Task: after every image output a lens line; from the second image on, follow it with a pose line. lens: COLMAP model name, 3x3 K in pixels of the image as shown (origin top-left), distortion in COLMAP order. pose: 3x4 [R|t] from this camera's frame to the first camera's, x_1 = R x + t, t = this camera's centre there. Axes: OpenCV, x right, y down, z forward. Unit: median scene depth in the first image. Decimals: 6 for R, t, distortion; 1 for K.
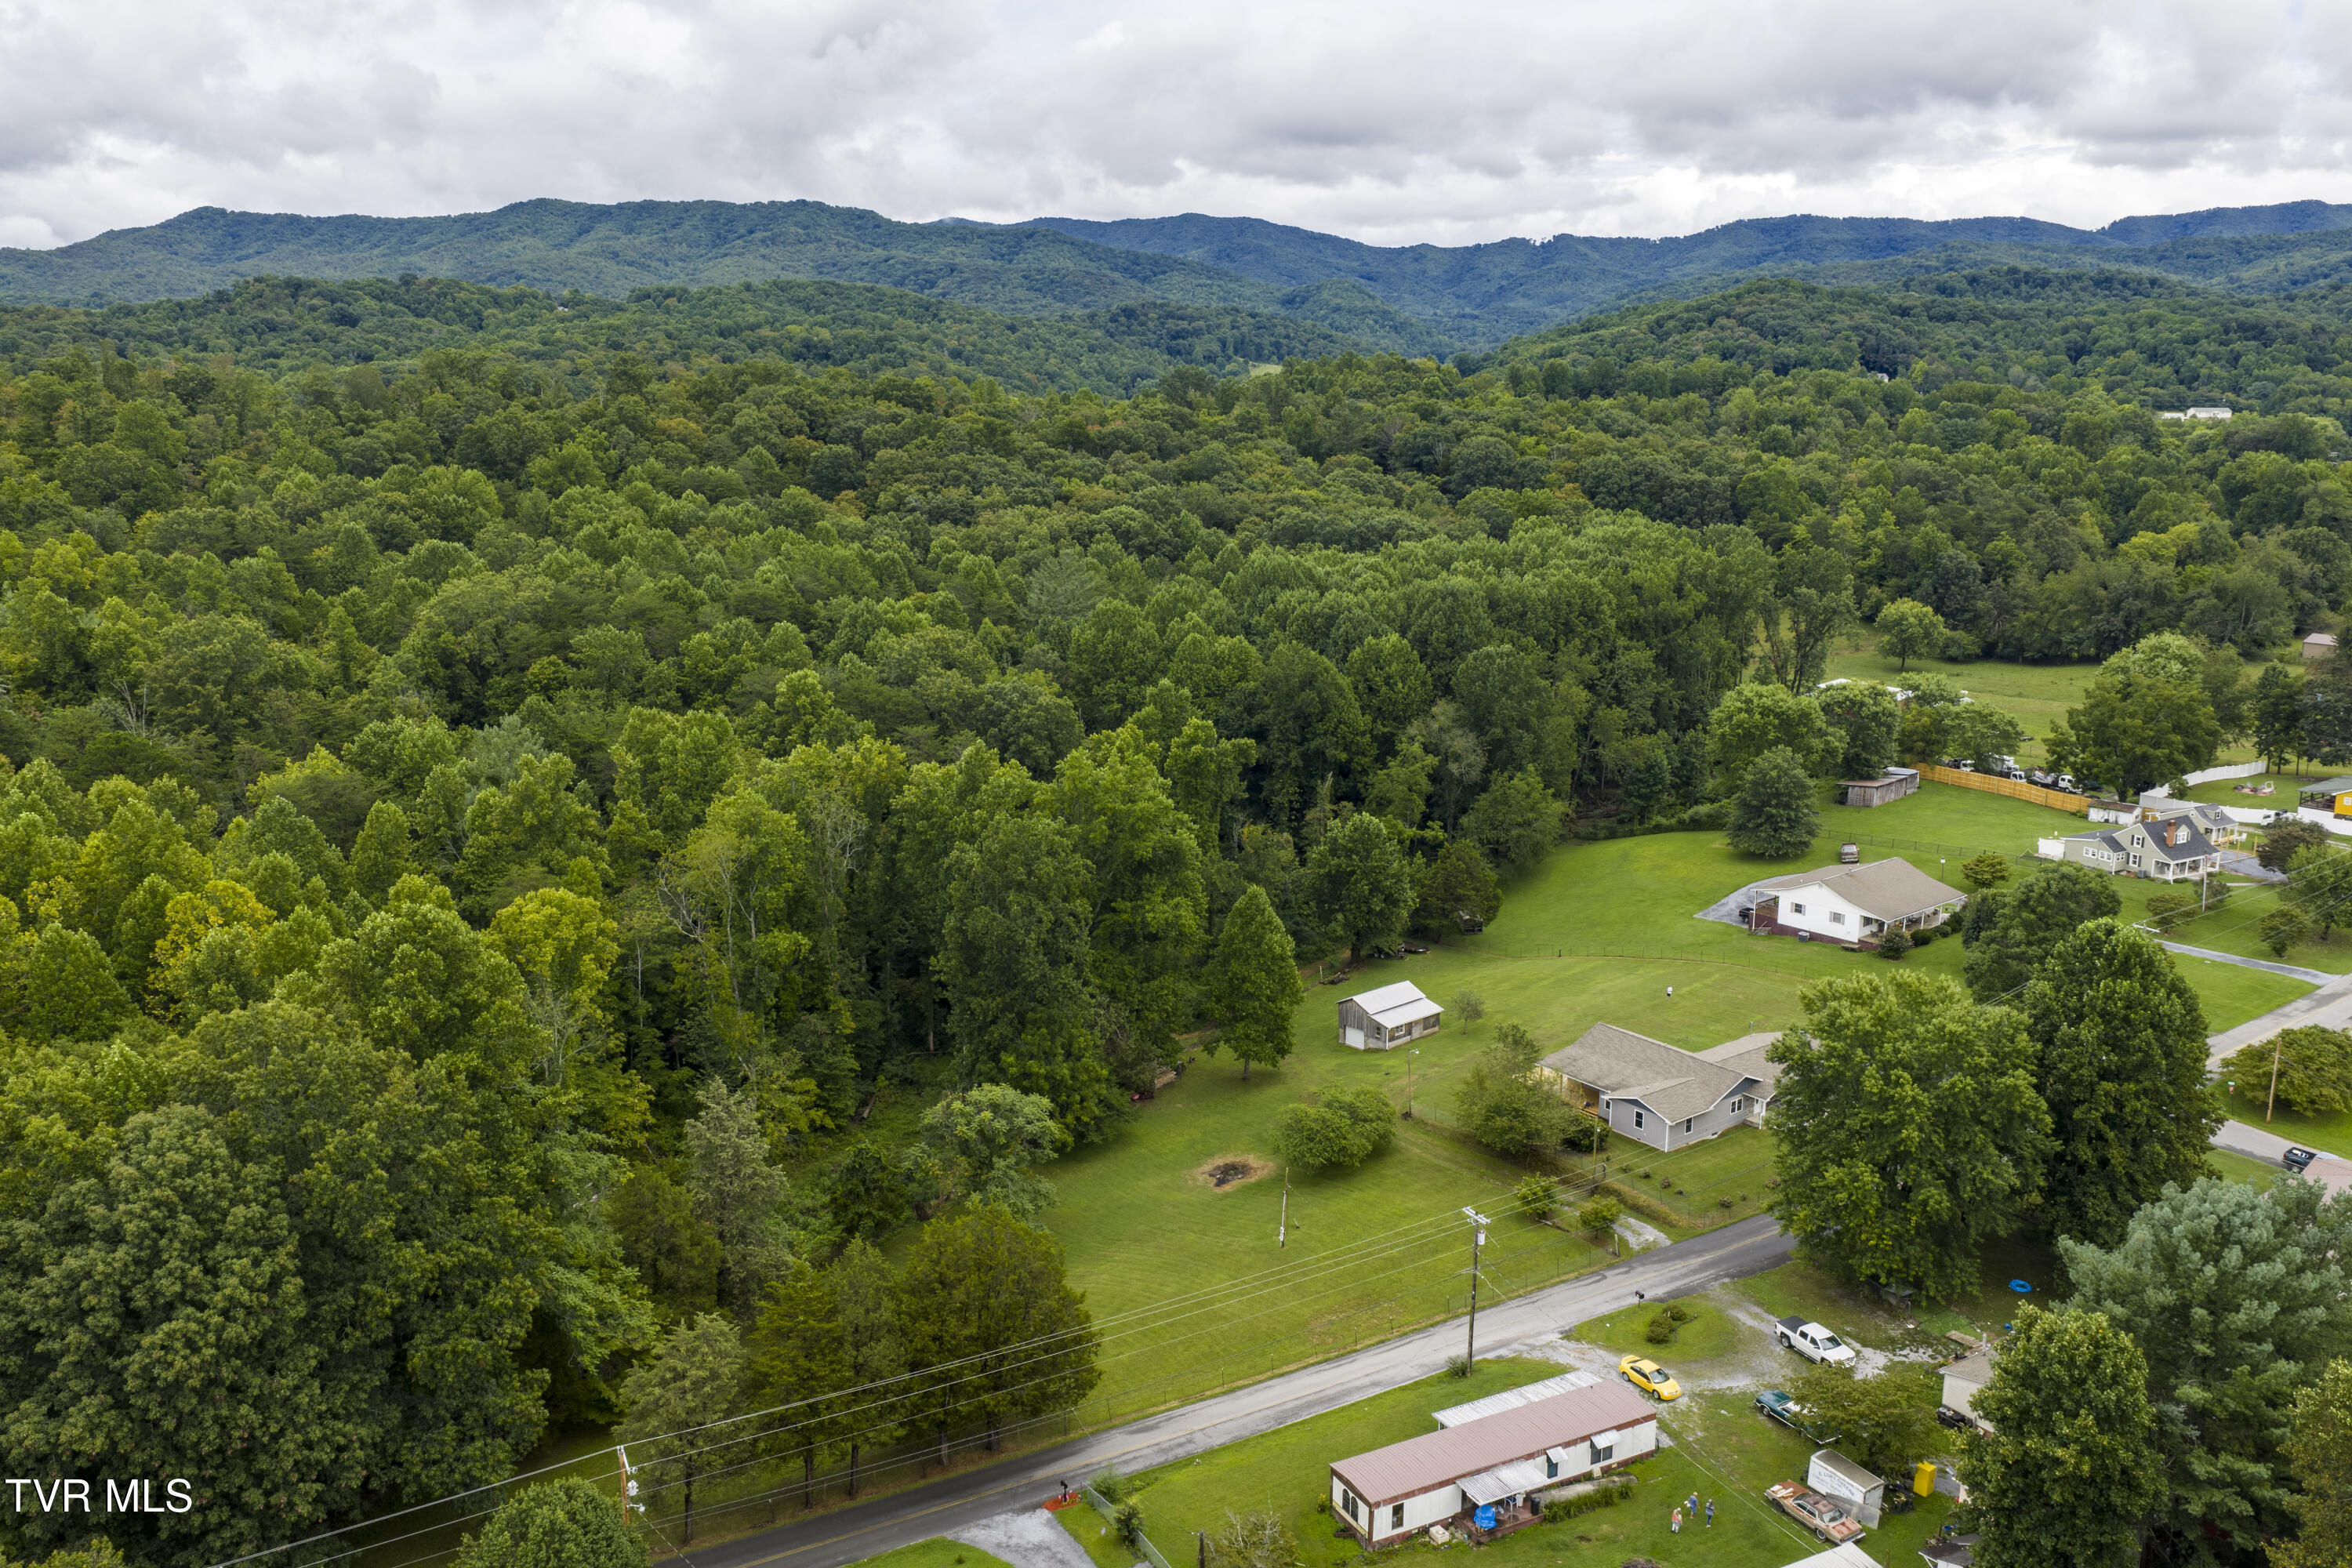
lens RADIAL K [[1940.5, 0, 1180.1], [0, 1940.5, 785.4], [0, 0, 1]] dist [0.026191, -0.039340]
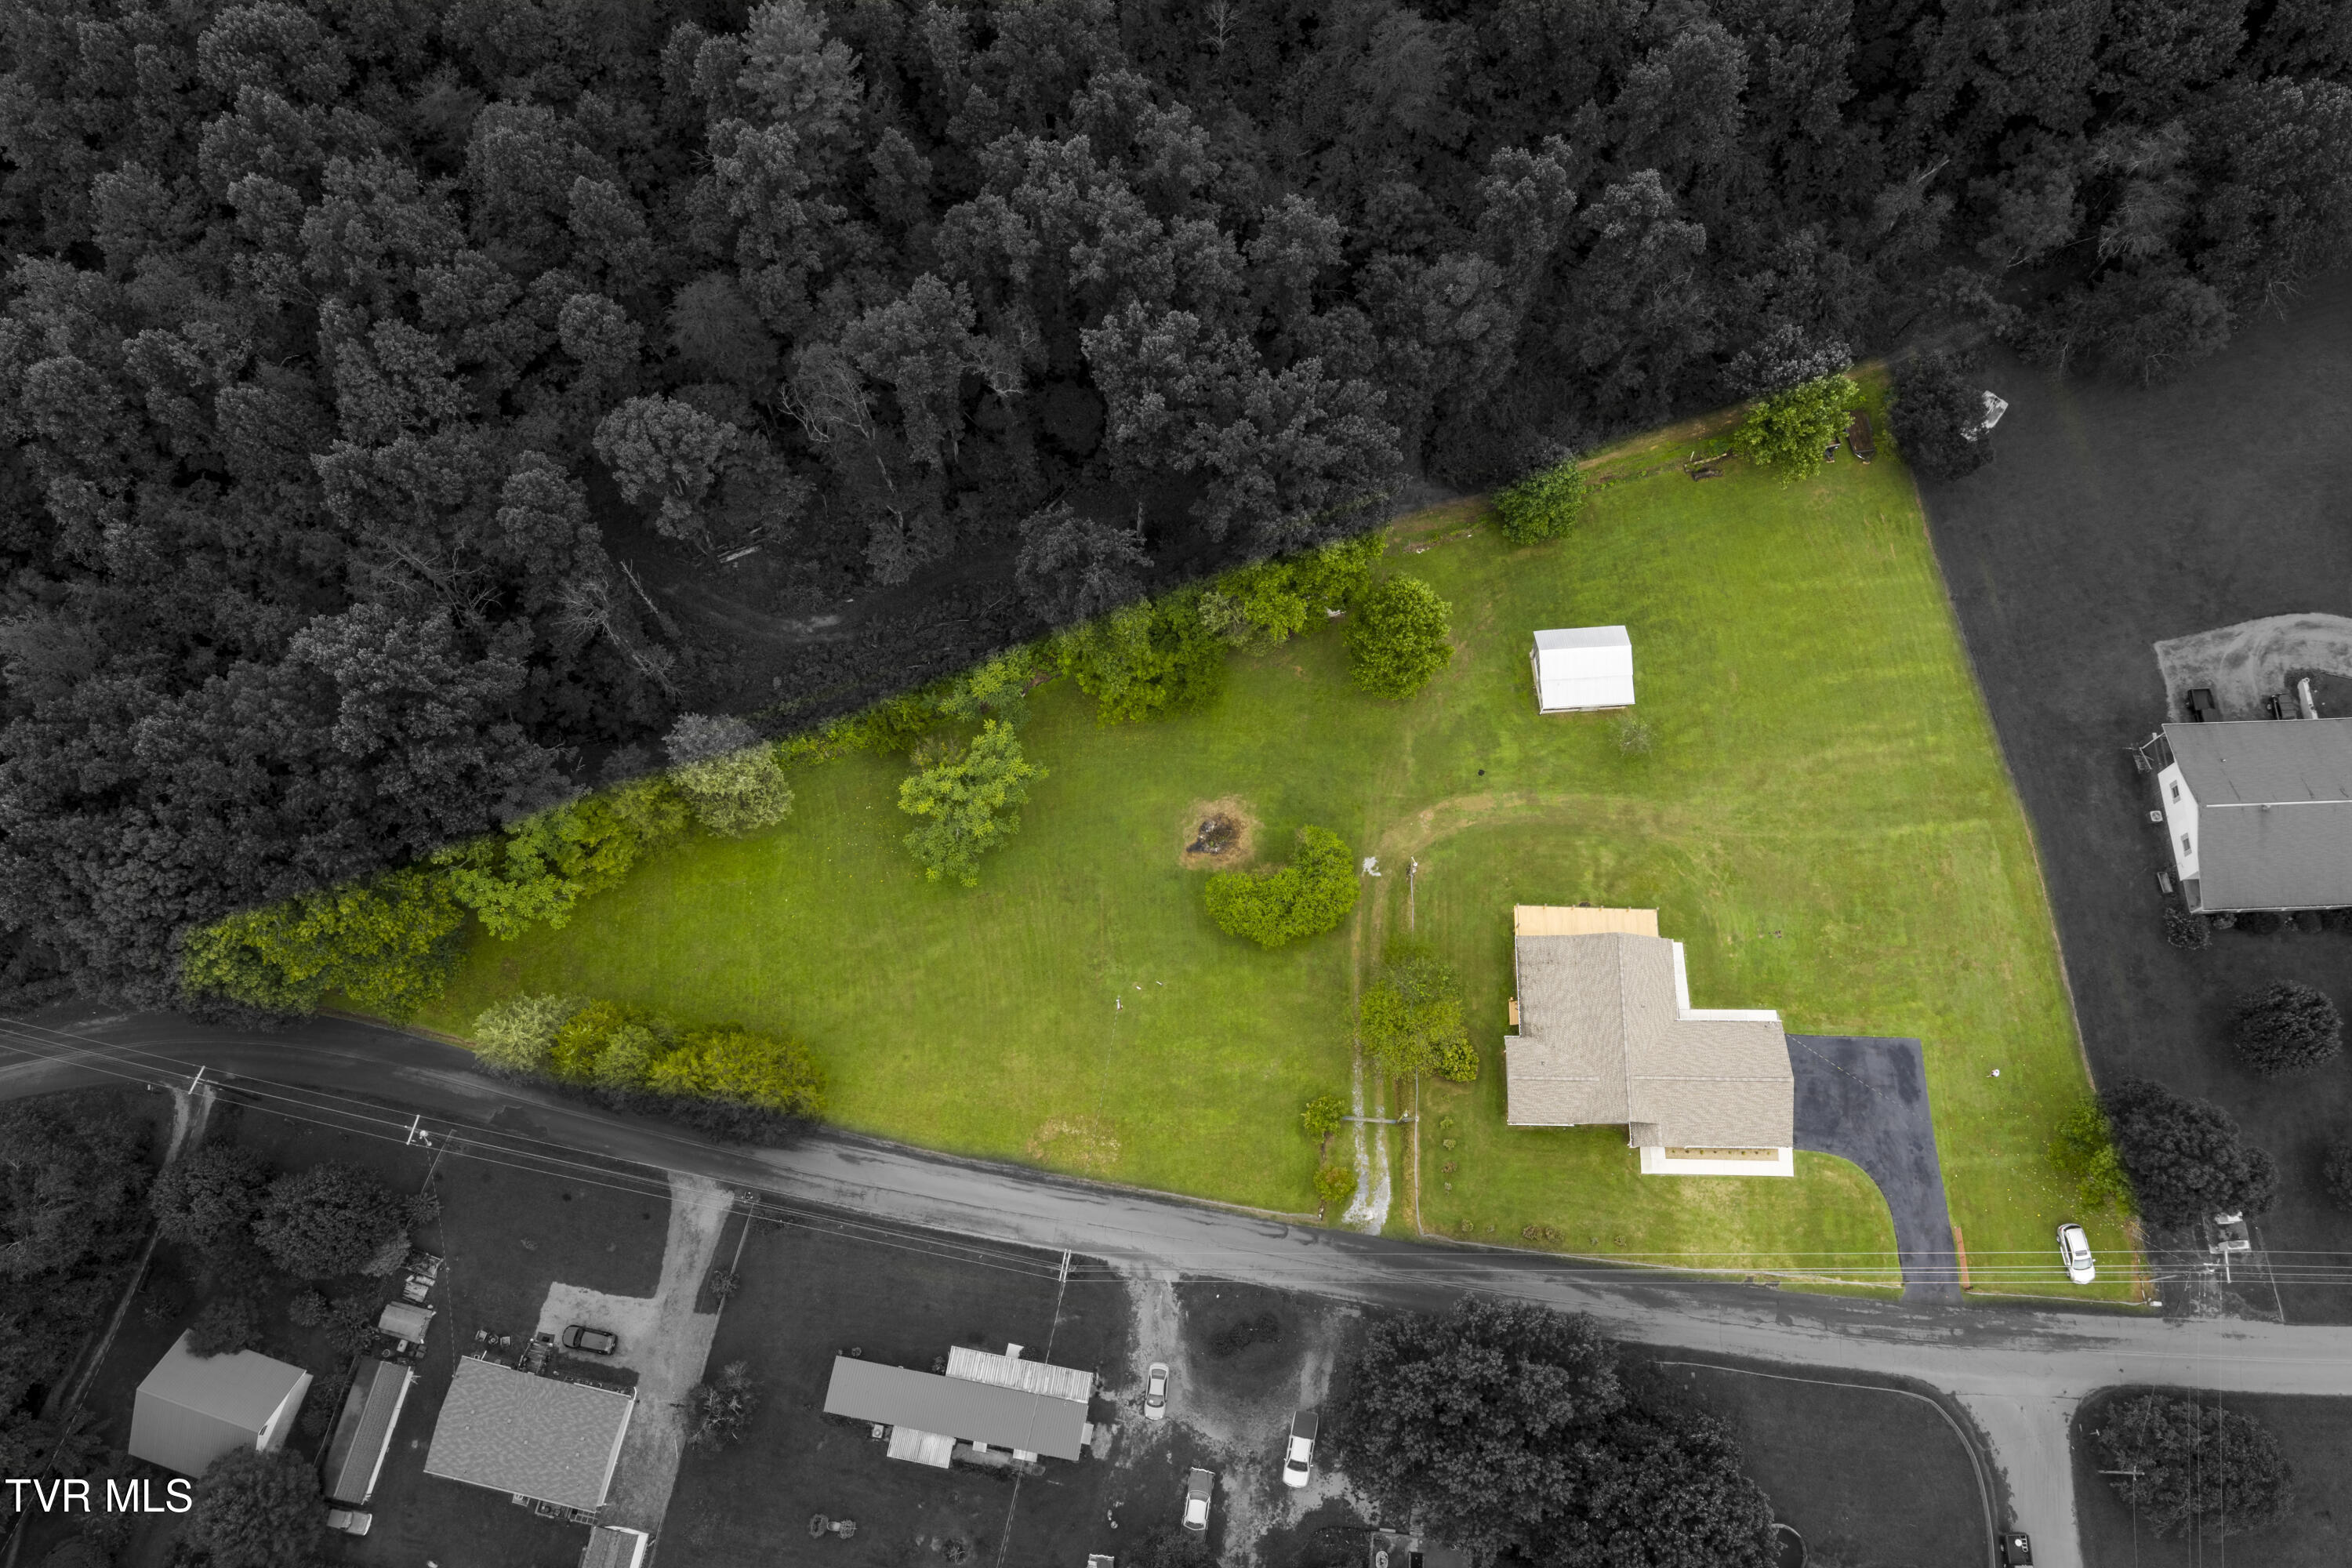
lens RADIAL K [[1940.5, 0, 1180.1], [0, 1940.5, 785.4], [0, 0, 1]] dist [0.026191, -0.039340]
pose [[0.783136, 0.585767, -0.208748, 0.152834], [-0.128175, 0.480532, 0.867560, -0.521048], [0.608498, -0.652661, 0.451403, 0.371300]]
